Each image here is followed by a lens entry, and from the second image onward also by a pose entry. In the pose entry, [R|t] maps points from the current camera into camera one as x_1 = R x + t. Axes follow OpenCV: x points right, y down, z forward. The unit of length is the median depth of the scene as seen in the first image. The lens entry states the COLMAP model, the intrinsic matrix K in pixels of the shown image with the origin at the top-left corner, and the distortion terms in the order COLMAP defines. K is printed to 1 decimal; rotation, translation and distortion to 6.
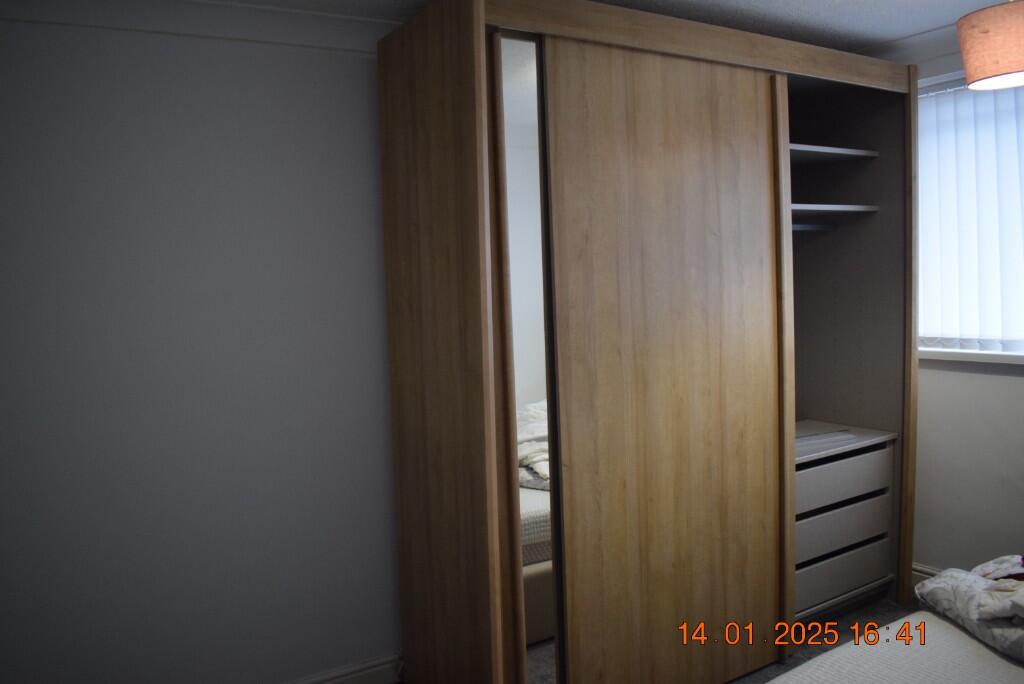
lens RADIAL K [[850.5, 0, 512.0], [0, 850.5, 342.0], [0, 0, 1]] dist [-0.008595, -0.003742]
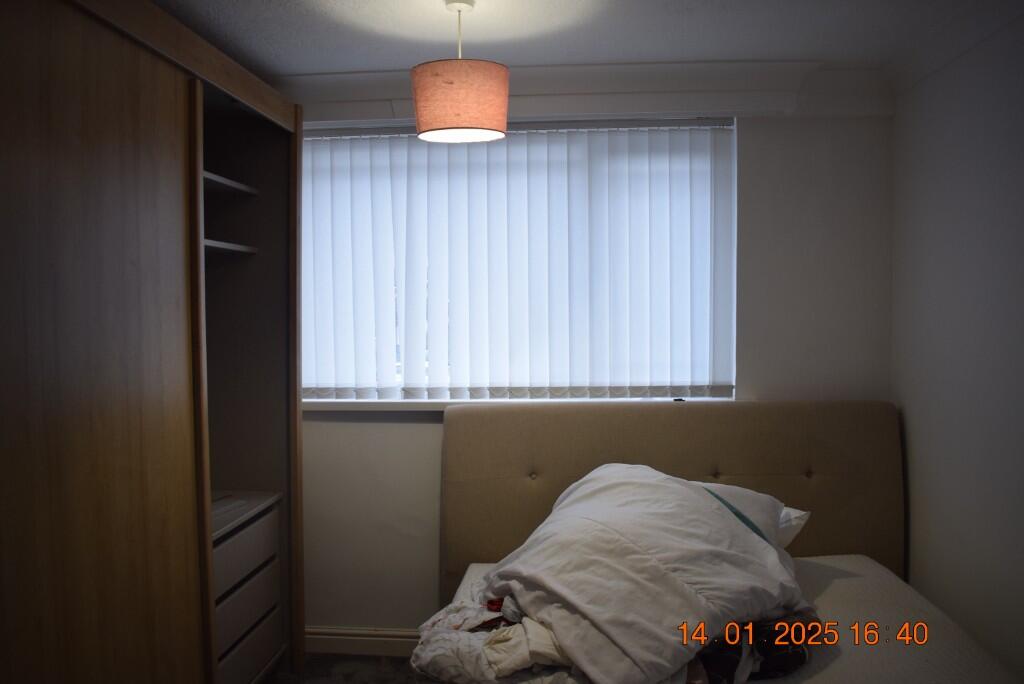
lens RADIAL K [[850.5, 0, 512.0], [0, 850.5, 342.0], [0, 0, 1]] dist [-0.008595, -0.003742]
pose [[0.628154, 0.003342, 0.778082, -0.140213], [0.042070, 0.998382, -0.038252, -0.013397], [-0.776951, 0.056762, 0.626997, 0.256386]]
